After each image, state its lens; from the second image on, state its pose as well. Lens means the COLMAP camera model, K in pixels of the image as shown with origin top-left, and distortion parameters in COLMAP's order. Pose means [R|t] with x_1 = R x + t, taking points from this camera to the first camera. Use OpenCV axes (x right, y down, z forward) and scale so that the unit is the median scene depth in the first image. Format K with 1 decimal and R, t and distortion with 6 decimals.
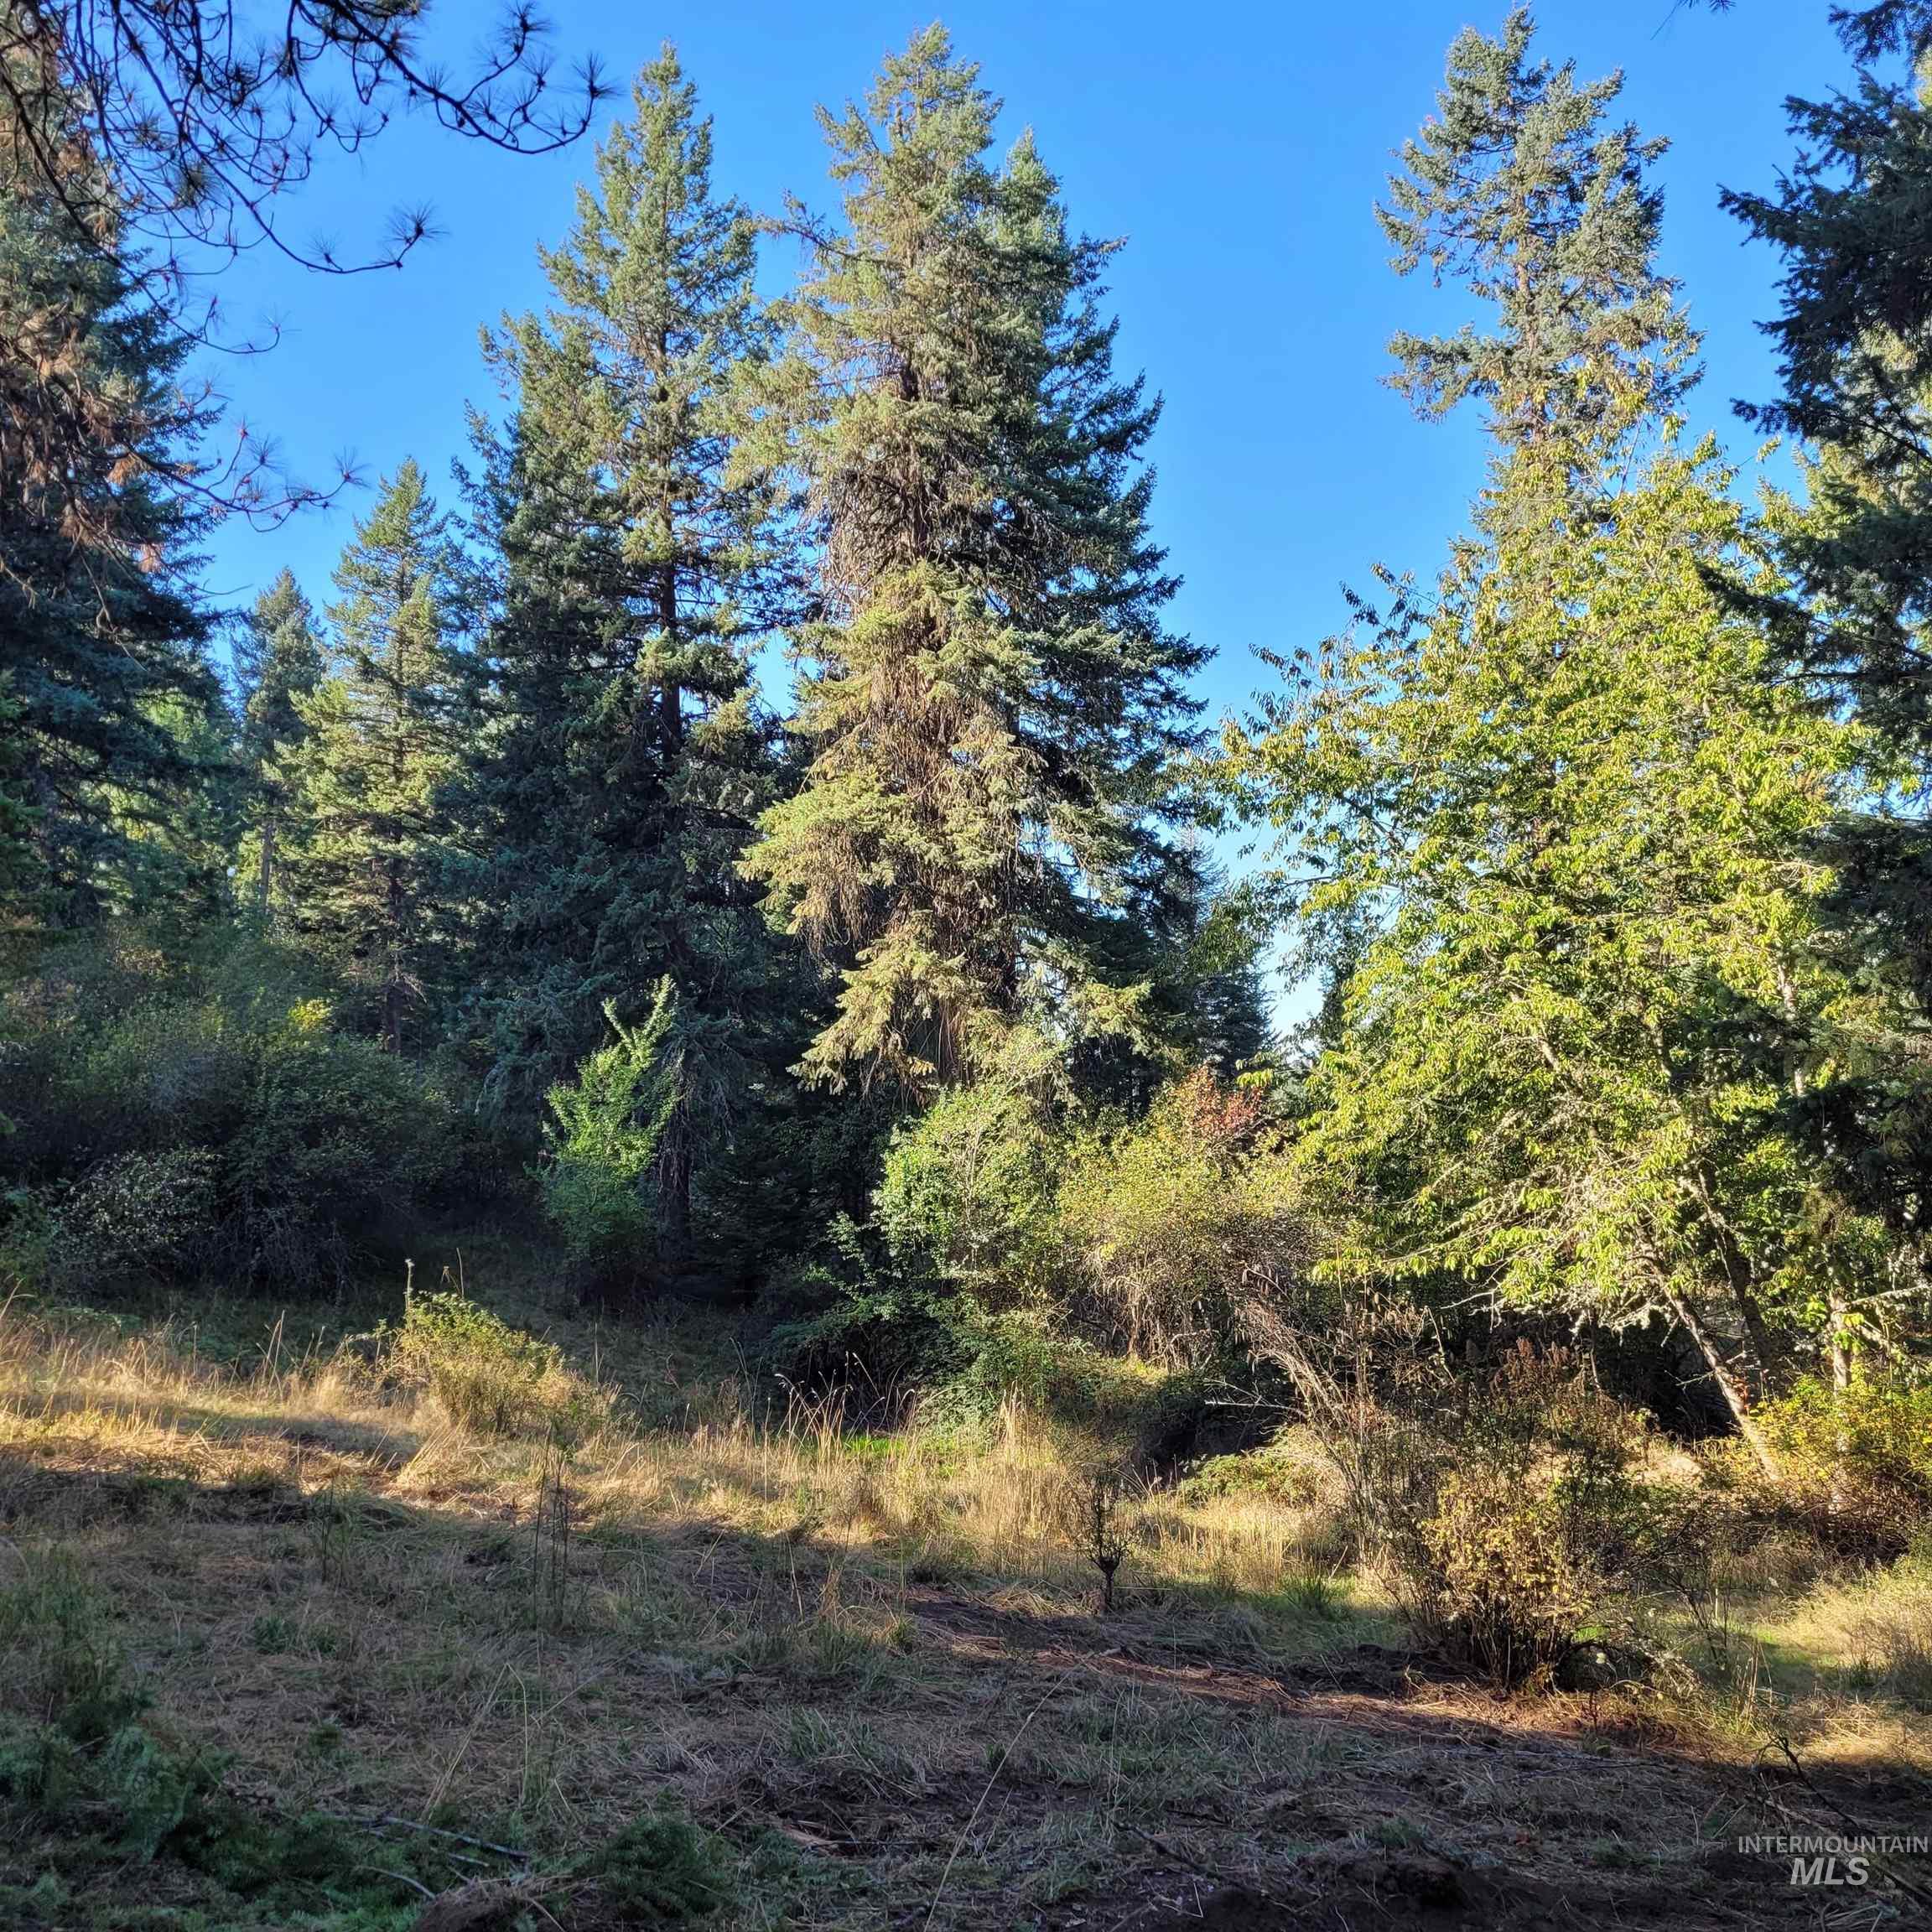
lens RADIAL K [[1567.3, 0, 931.5], [0, 1567.3, 965.3], [0, 0, 1]] dist [-0.004406, -0.004621]
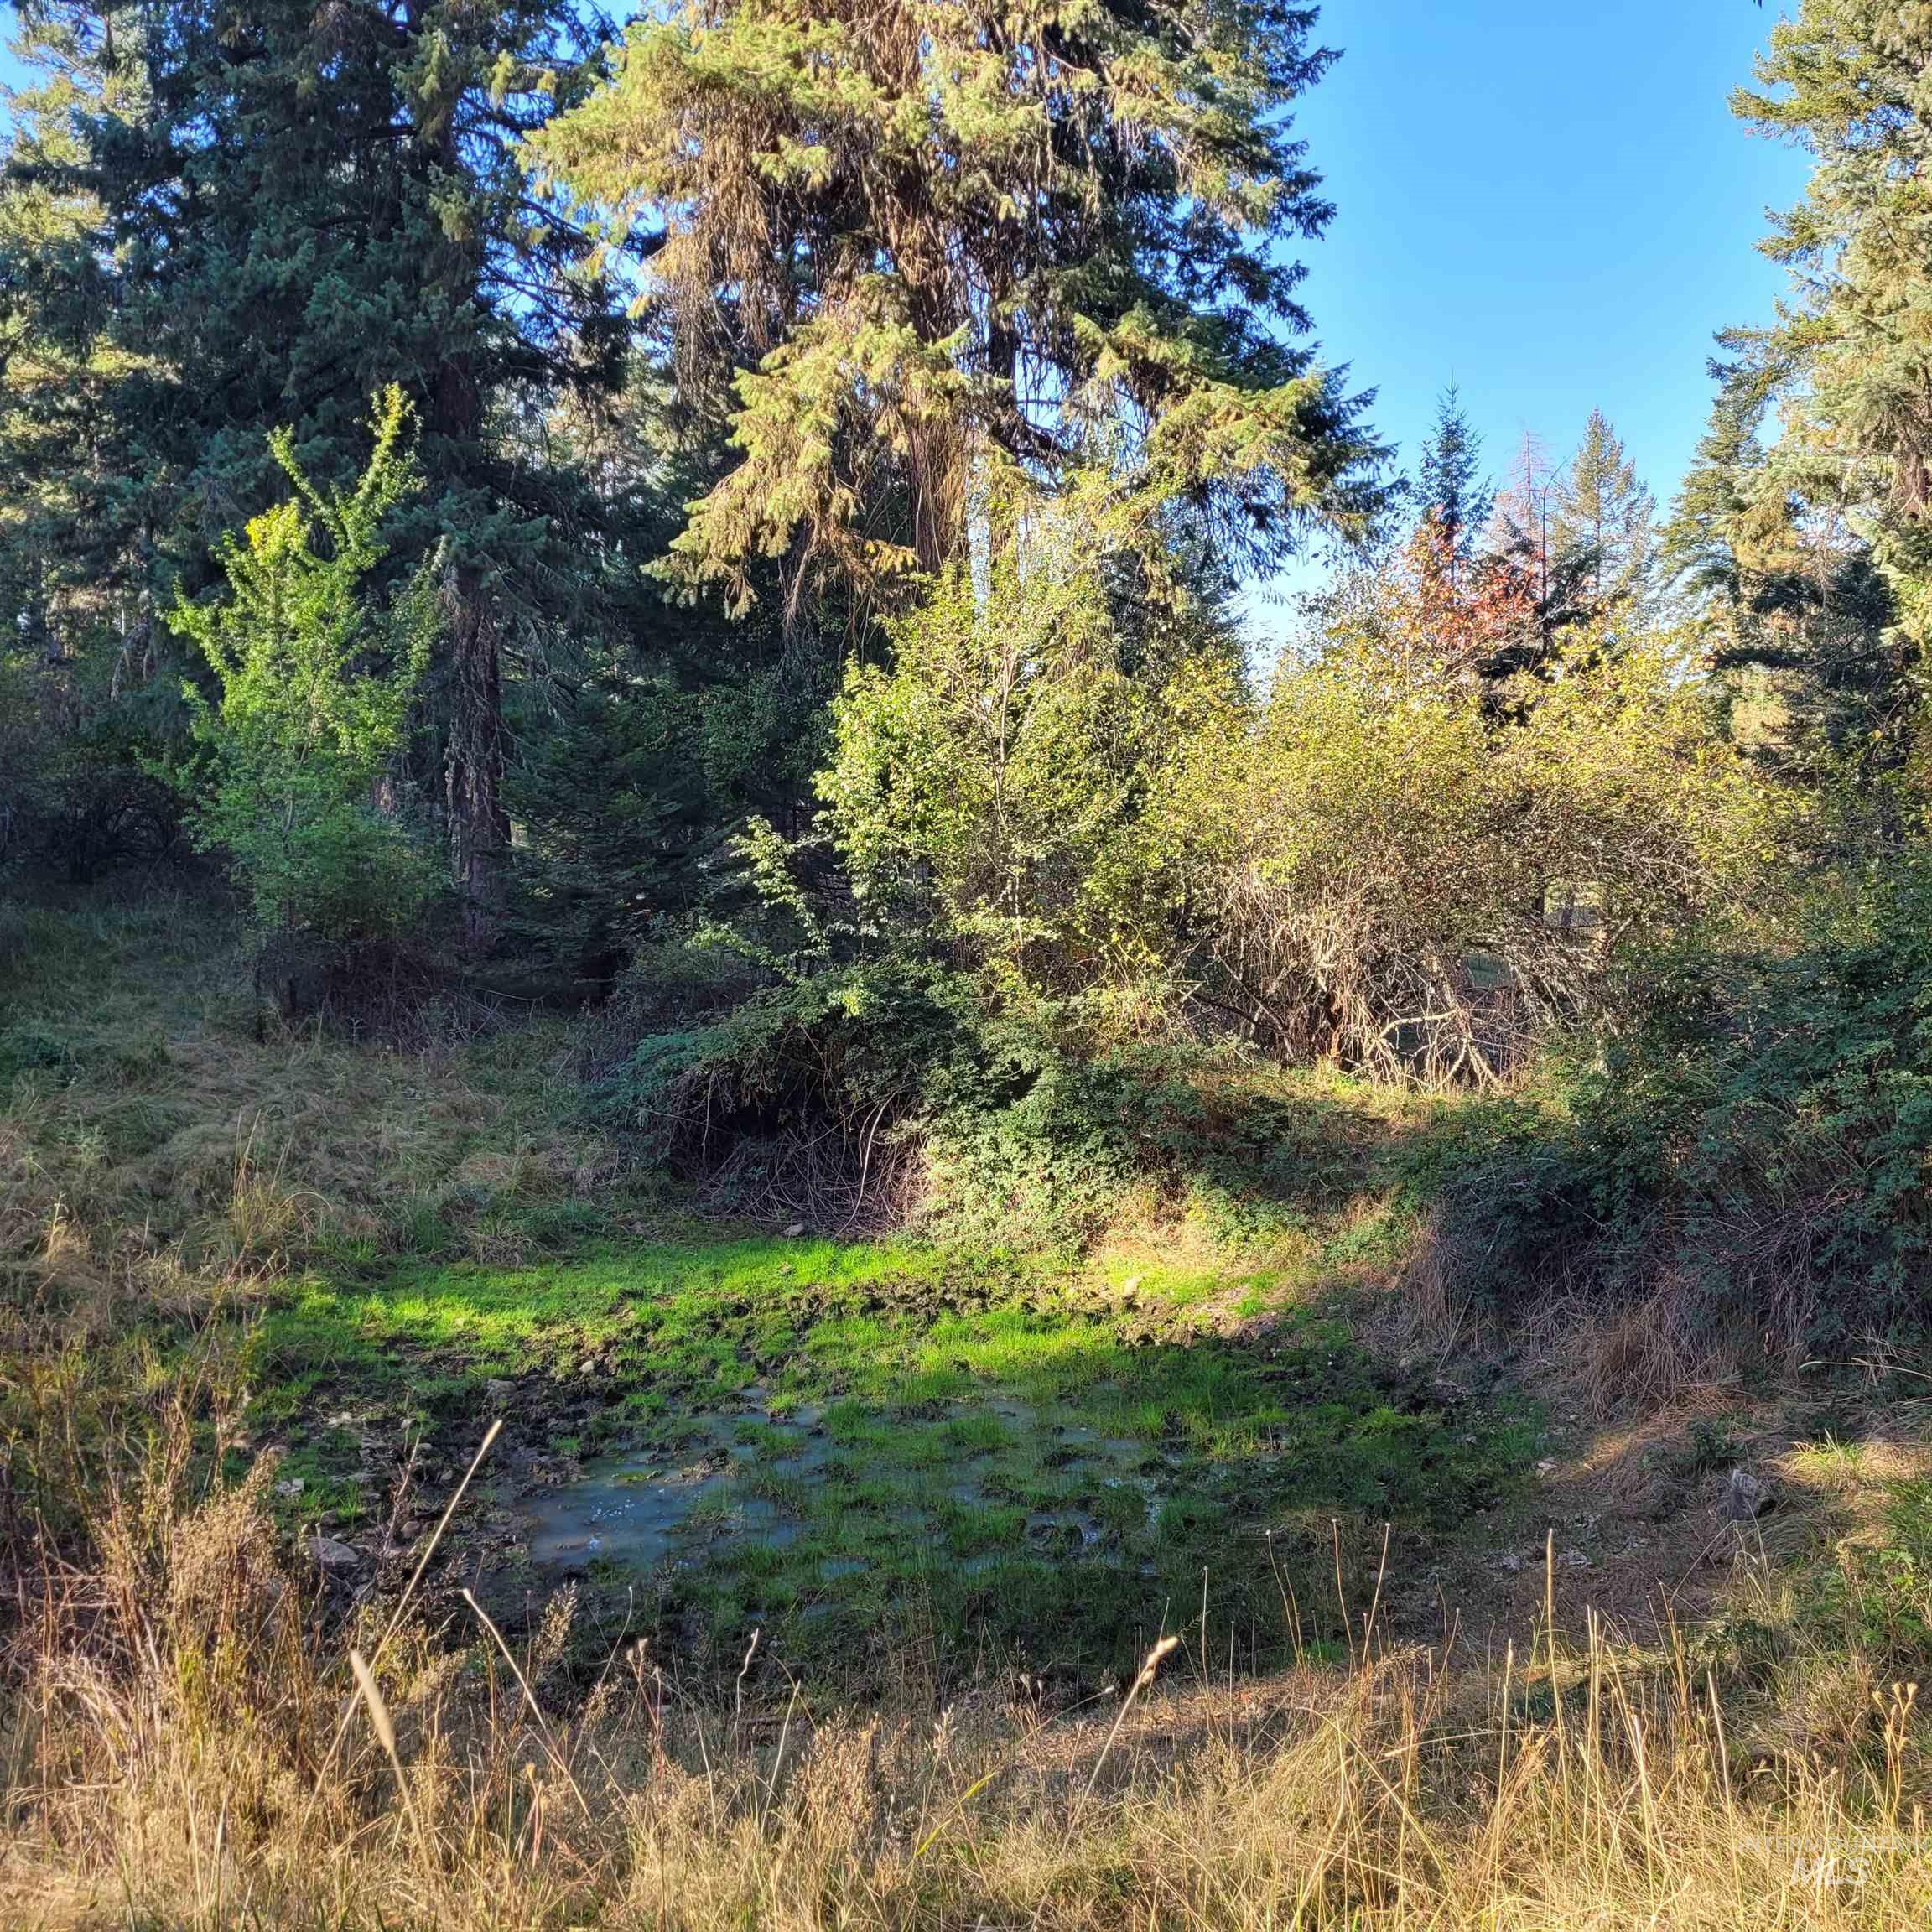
lens RADIAL K [[1567.3, 0, 931.5], [0, 1567.3, 965.3], [0, 0, 1]] dist [-0.004406, -0.004621]
pose [[0.998045, -0.040363, 0.047717, -0.024918], [0.030529, 0.981055, 0.191311, 0.102124], [-0.054535, -0.189480, 0.980369, 0.452654]]
